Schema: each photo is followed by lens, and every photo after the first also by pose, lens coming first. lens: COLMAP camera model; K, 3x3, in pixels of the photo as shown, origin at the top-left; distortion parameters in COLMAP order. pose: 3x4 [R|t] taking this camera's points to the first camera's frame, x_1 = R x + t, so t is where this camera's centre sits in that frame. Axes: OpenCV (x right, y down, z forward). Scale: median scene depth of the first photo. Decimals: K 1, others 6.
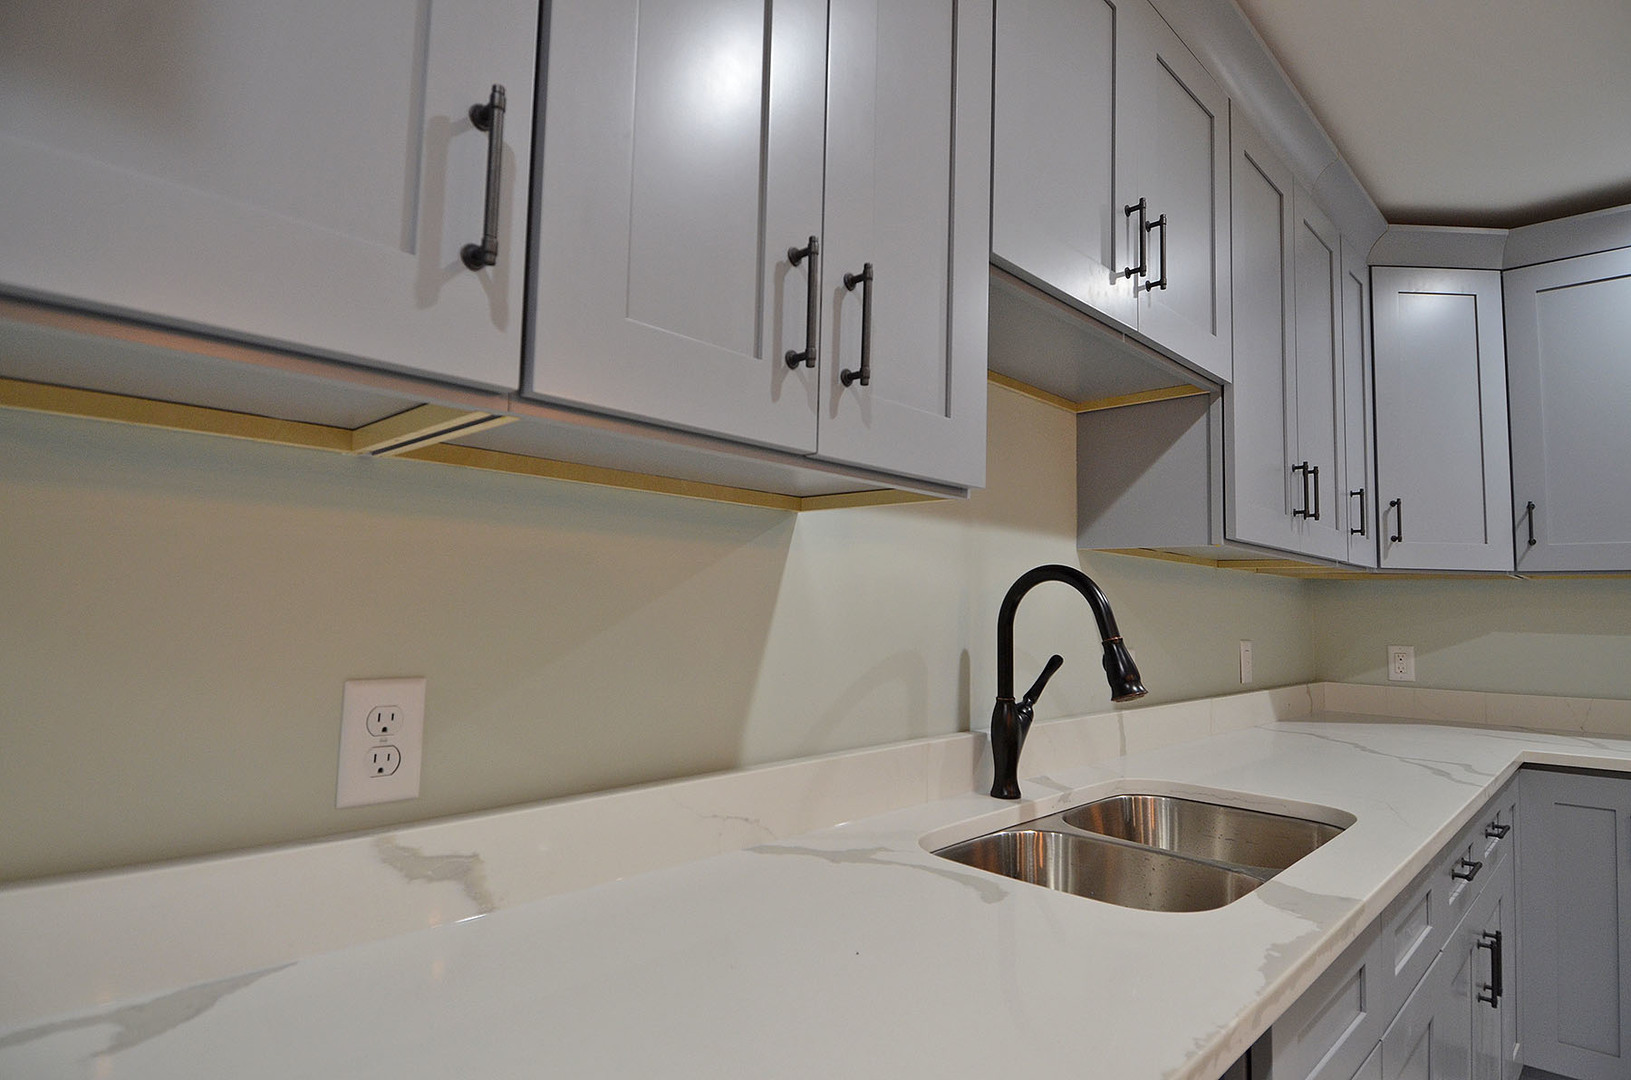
lens RADIAL K [[847.8, 0, 817.0], [0, 847.8, 534.4], [0, 0, 1]] dist [0.054765, -0.057160]
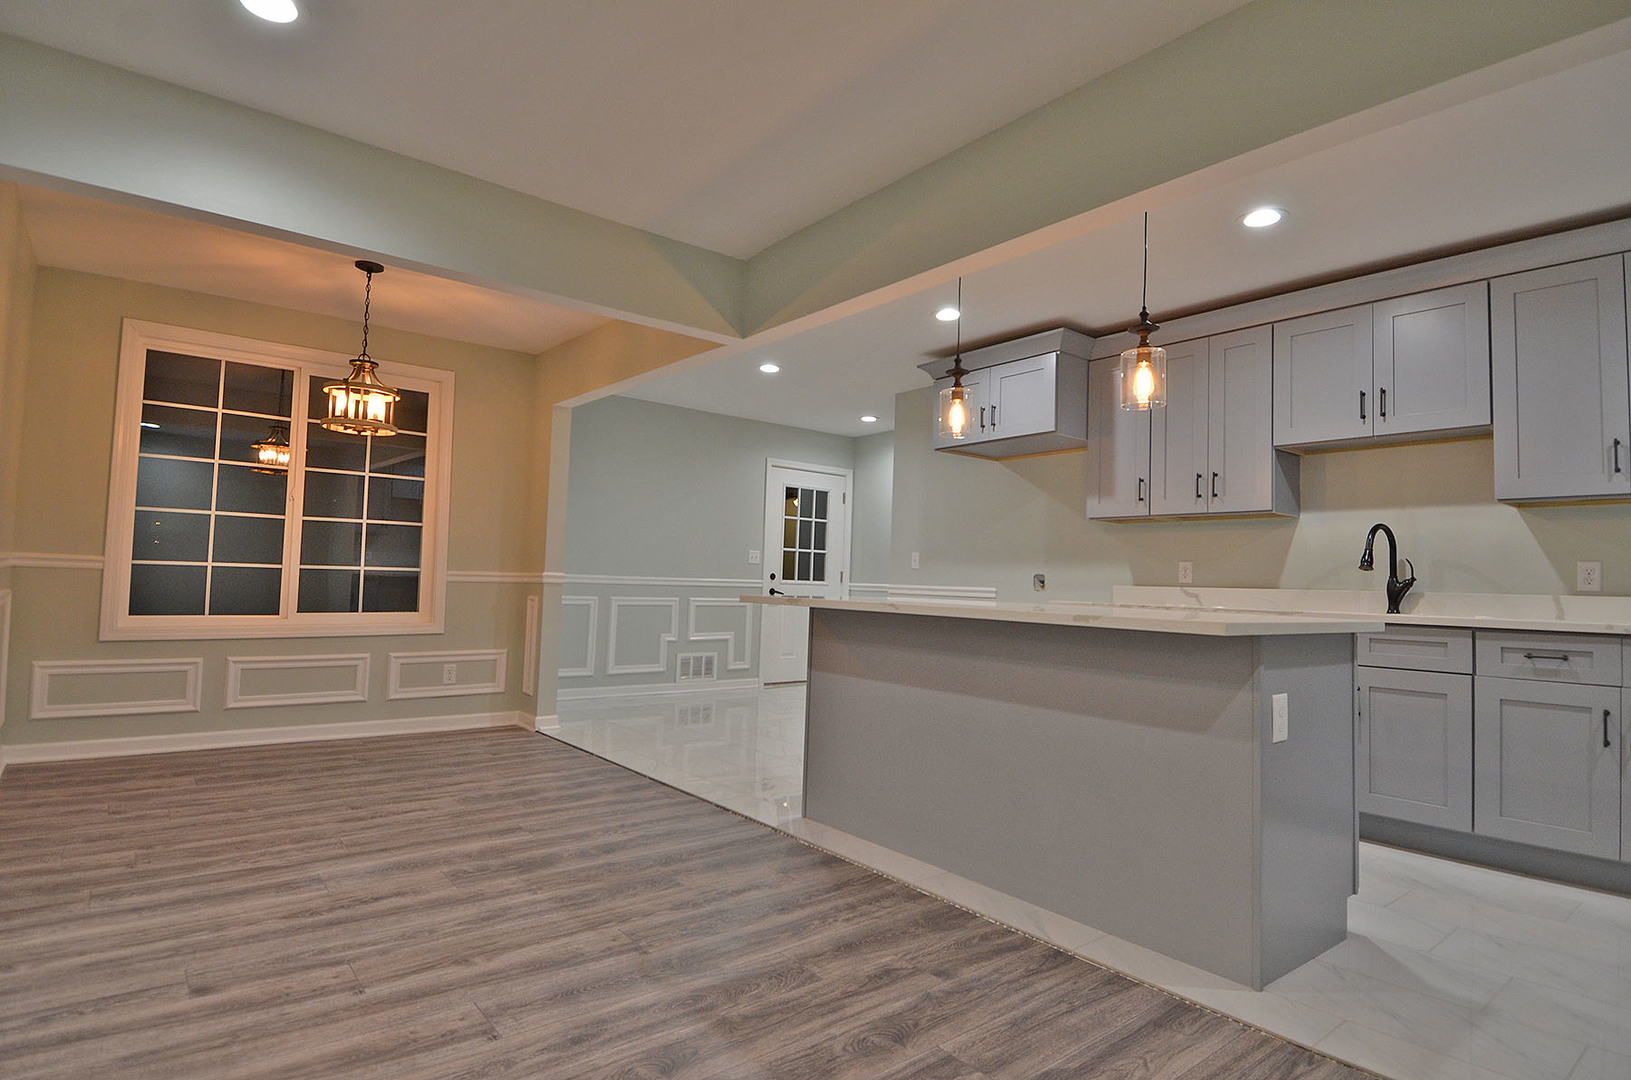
lens RADIAL K [[847.8, 0, 817.0], [0, 847.8, 534.4], [0, 0, 1]] dist [0.054765, -0.057160]
pose [[-0.108706, -0.080920, -0.990775, 3.348518], [0.053687, 0.994749, -0.087135, 0.224224], [0.992623, -0.062664, -0.103791, -0.493687]]
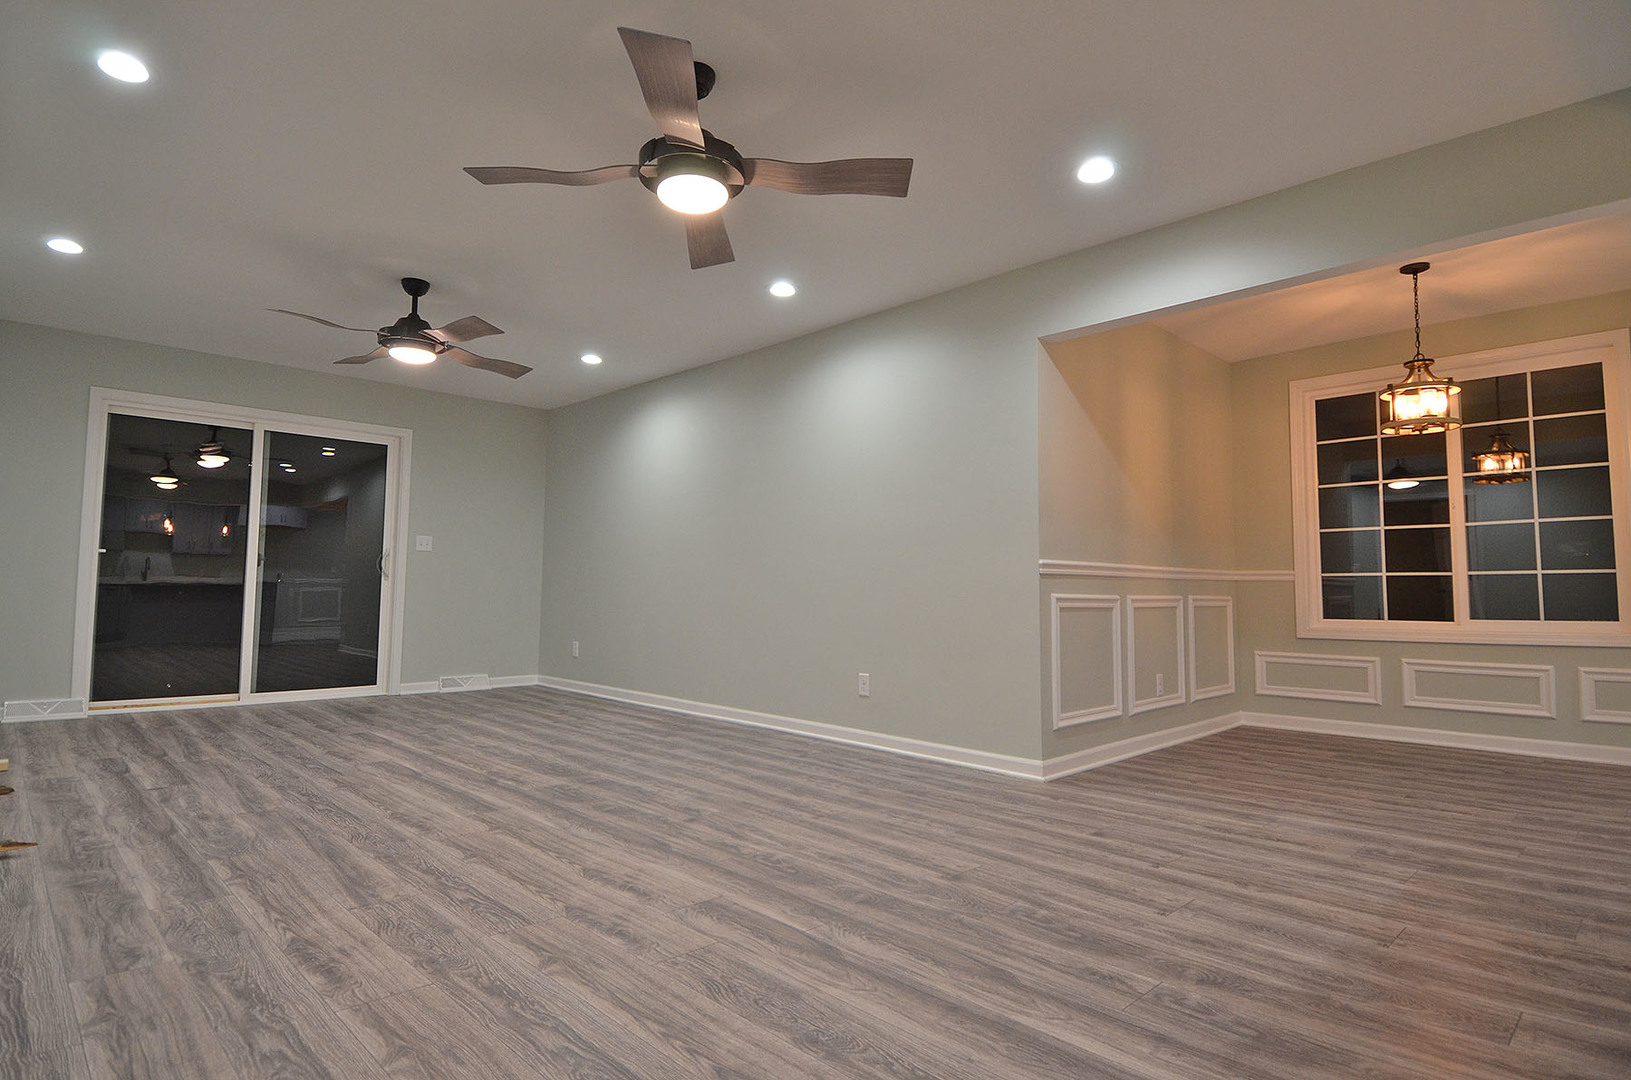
lens RADIAL K [[847.8, 0, 817.0], [0, 847.8, 534.4], [0, 0, 1]] dist [0.054765, -0.057160]
pose [[-0.999300, -0.032577, 0.018417, 2.643540], [-0.035087, 0.986744, -0.158445, 0.436170], [-0.013011, -0.158980, -0.987196, 0.583135]]
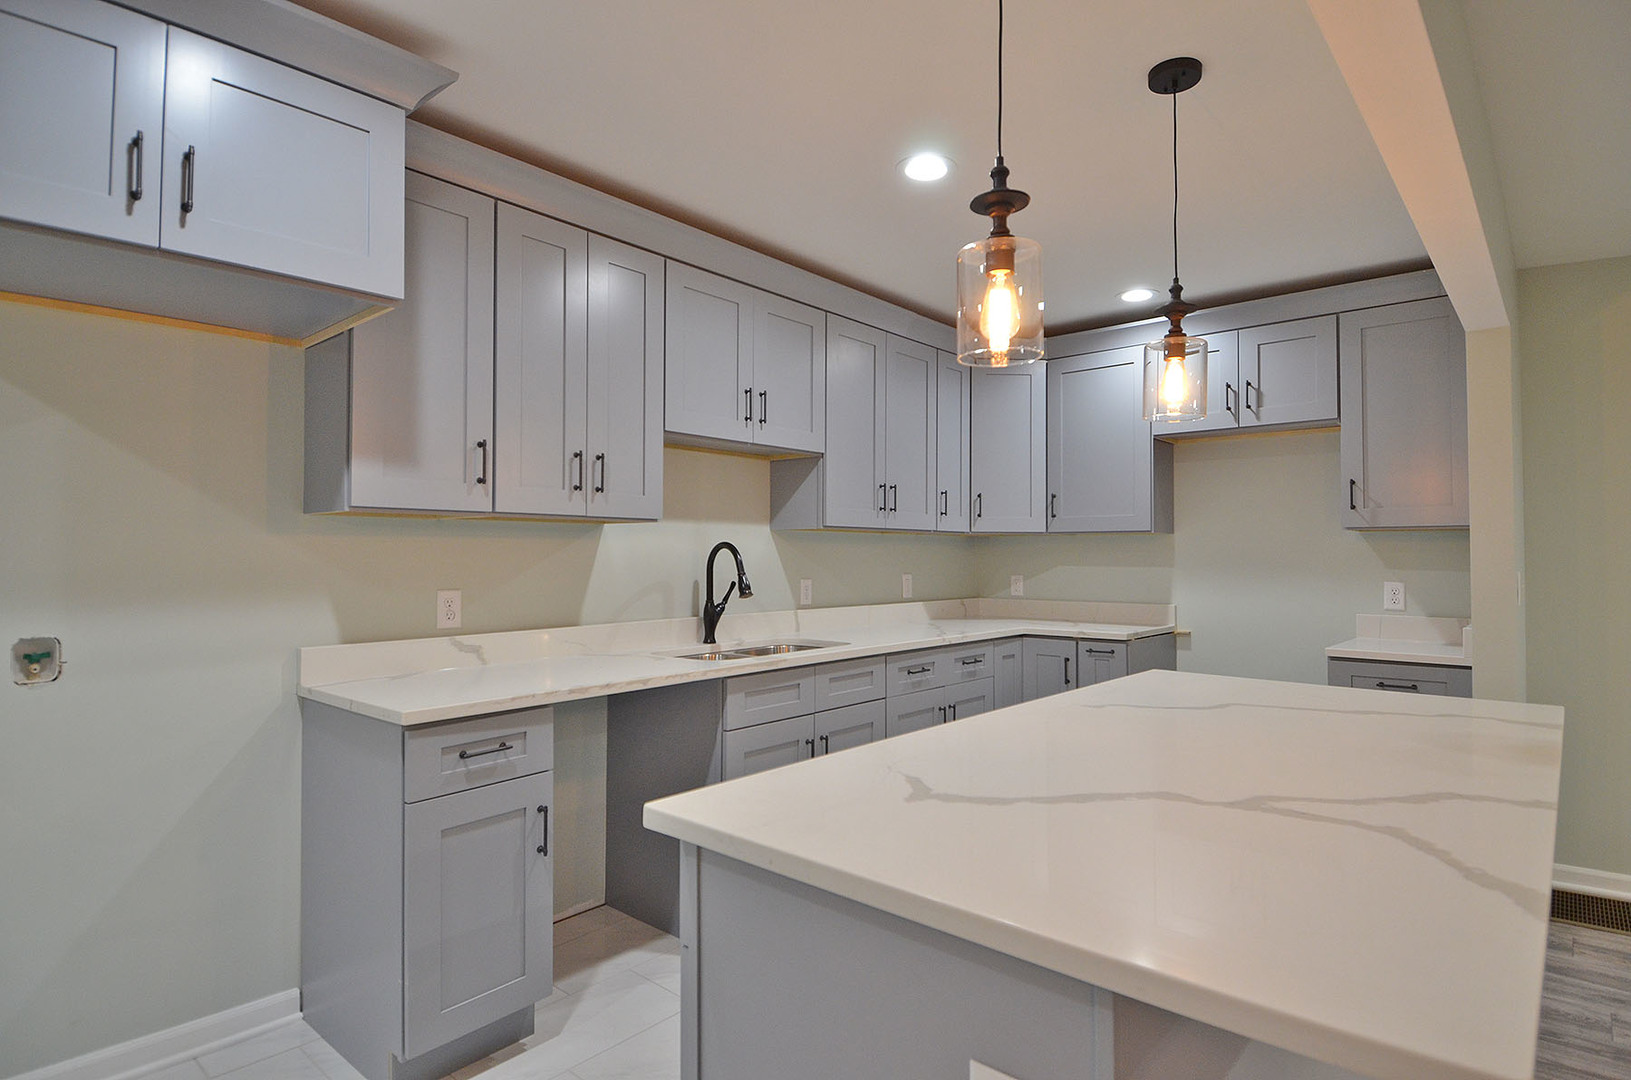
lens RADIAL K [[847.8, 0, 817.0], [0, 847.8, 534.4], [0, 0, 1]] dist [0.054765, -0.057160]
pose [[0.998136, -0.019462, 0.057842, 0.425069], [0.015928, 0.998014, 0.060942, -0.129019], [-0.058913, -0.059907, 0.996464, -1.399422]]
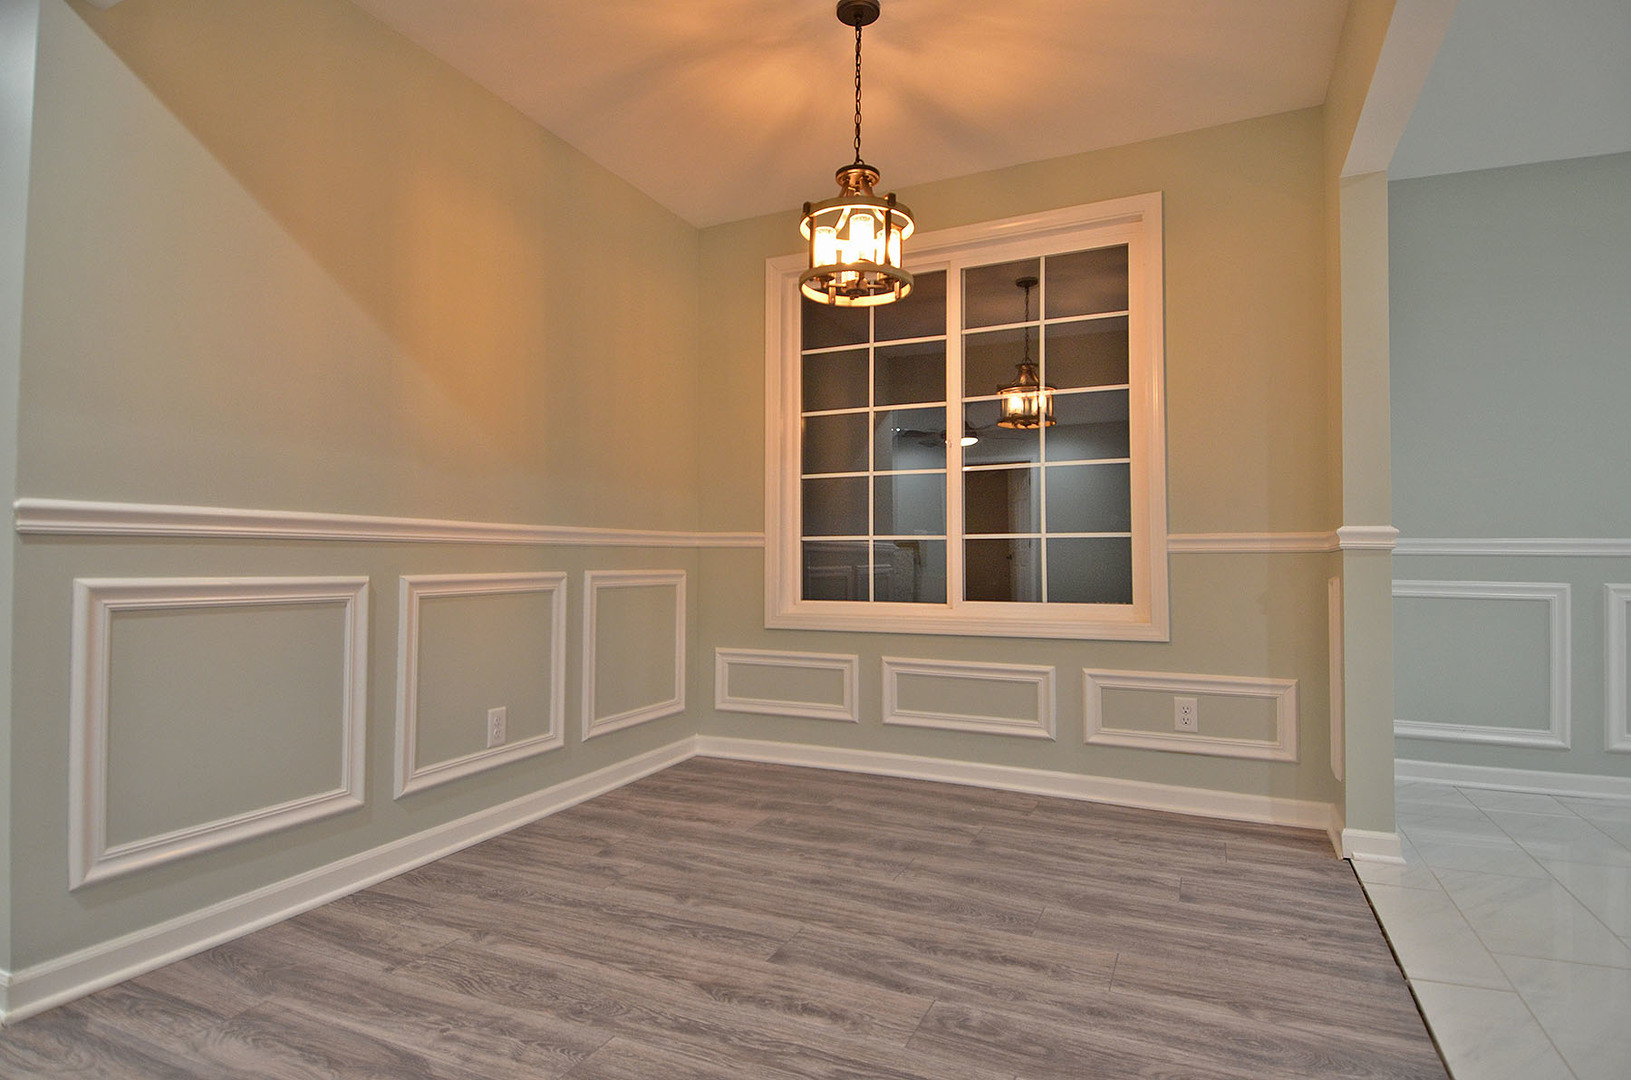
lens RADIAL K [[847.8, 0, 817.0], [0, 847.8, 534.4], [0, 0, 1]] dist [0.054765, -0.057160]
pose [[-0.938375, -0.039970, -0.343300, 1.258856], [0.002976, 0.992319, -0.123667, 0.236179], [0.345607, -0.117068, -0.931048, -0.807547]]
